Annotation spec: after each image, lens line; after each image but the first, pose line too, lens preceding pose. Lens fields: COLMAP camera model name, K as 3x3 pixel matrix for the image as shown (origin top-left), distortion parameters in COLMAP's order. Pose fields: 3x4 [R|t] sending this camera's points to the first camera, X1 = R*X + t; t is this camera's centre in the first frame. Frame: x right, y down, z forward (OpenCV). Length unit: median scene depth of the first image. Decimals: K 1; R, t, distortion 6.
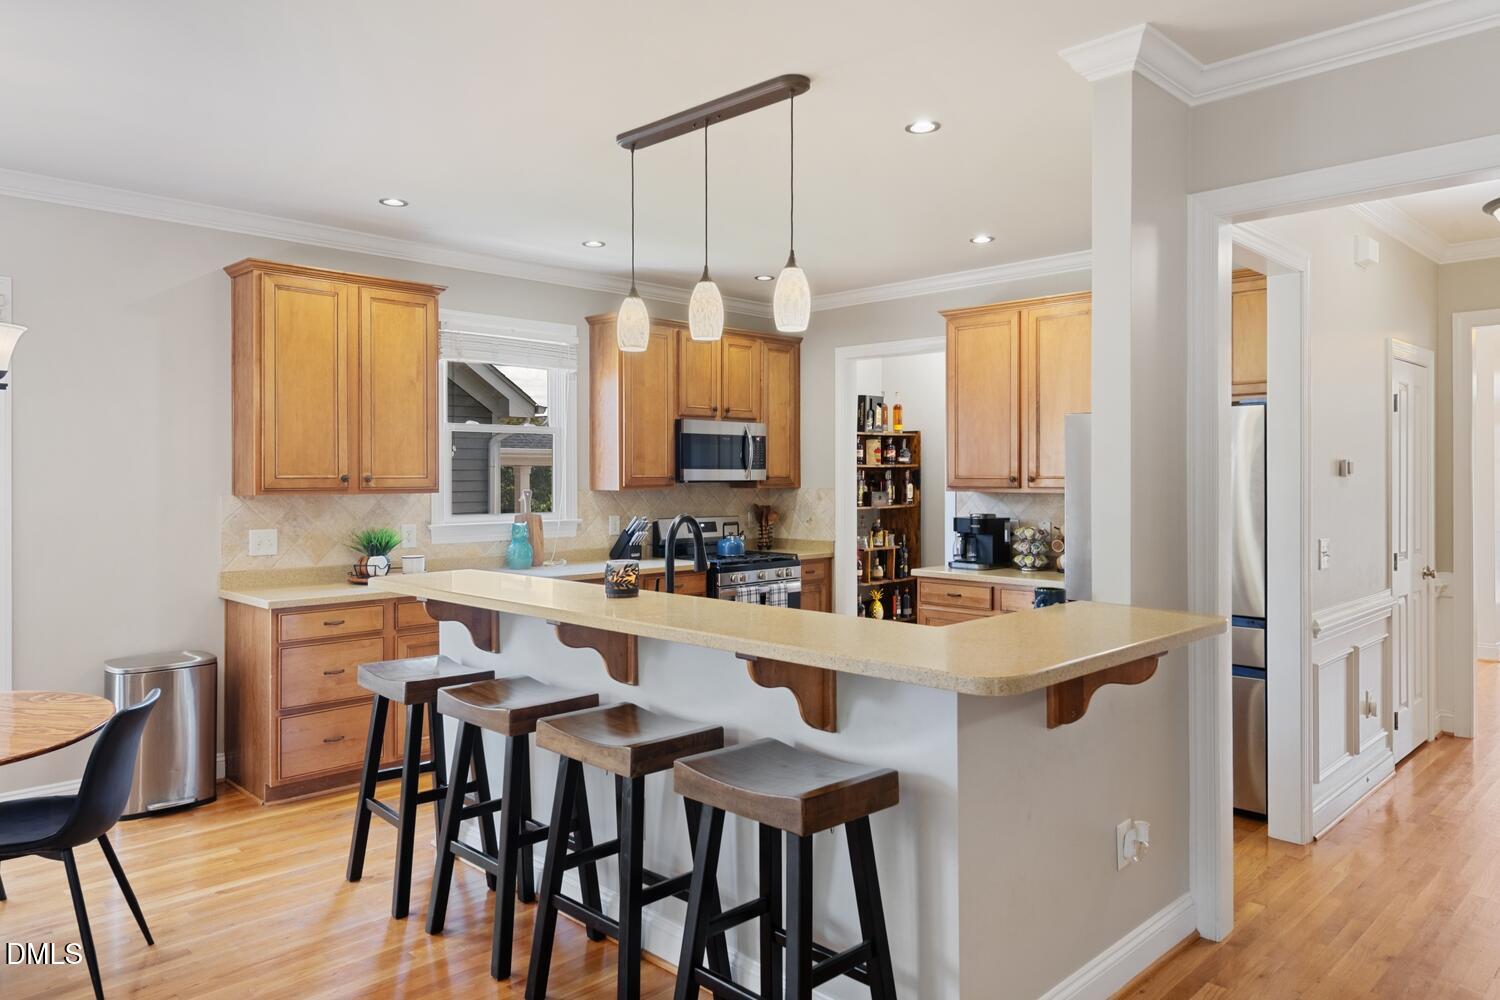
lens RADIAL K [[1019.2, 0, 750.7], [0, 1019.2, 495.8], [0, 0, 1]] dist [-0.002847, -0.001397]
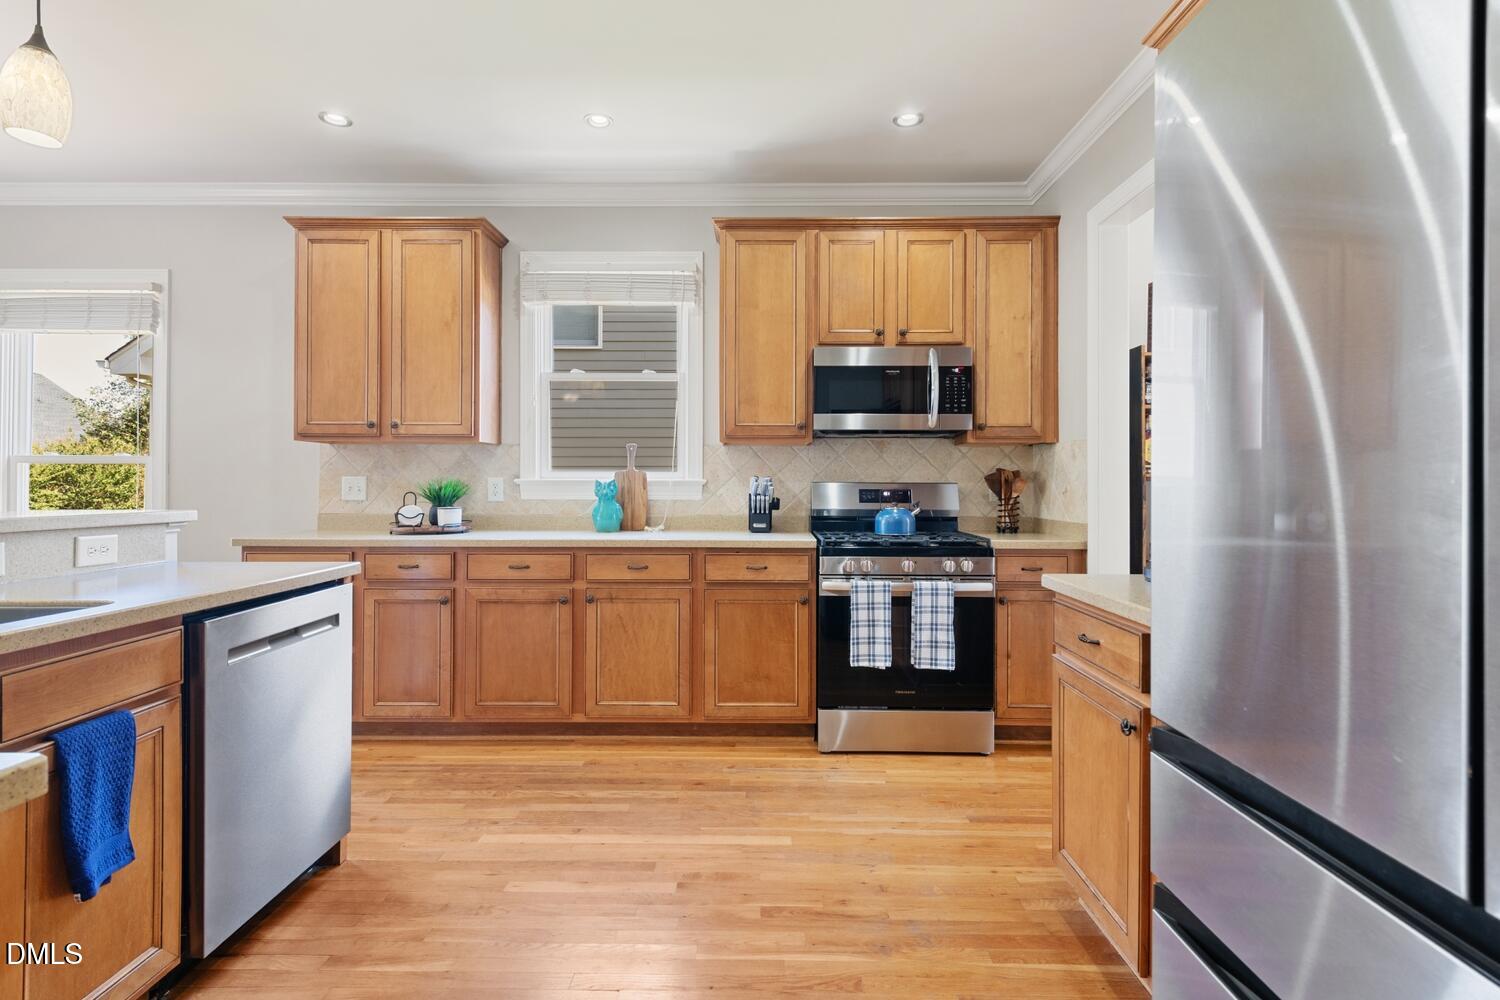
lens RADIAL K [[705.1, 0, 749.8], [0, 705.1, 485.2], [0, 0, 1]] dist [0.003356, 0.000204]
pose [[0.694378, 0.005808, -0.719587, 0.288779], [-0.020094, 0.999734, -0.011322, 0.034674], [0.719330, 0.022321, 0.694310, 0.640559]]
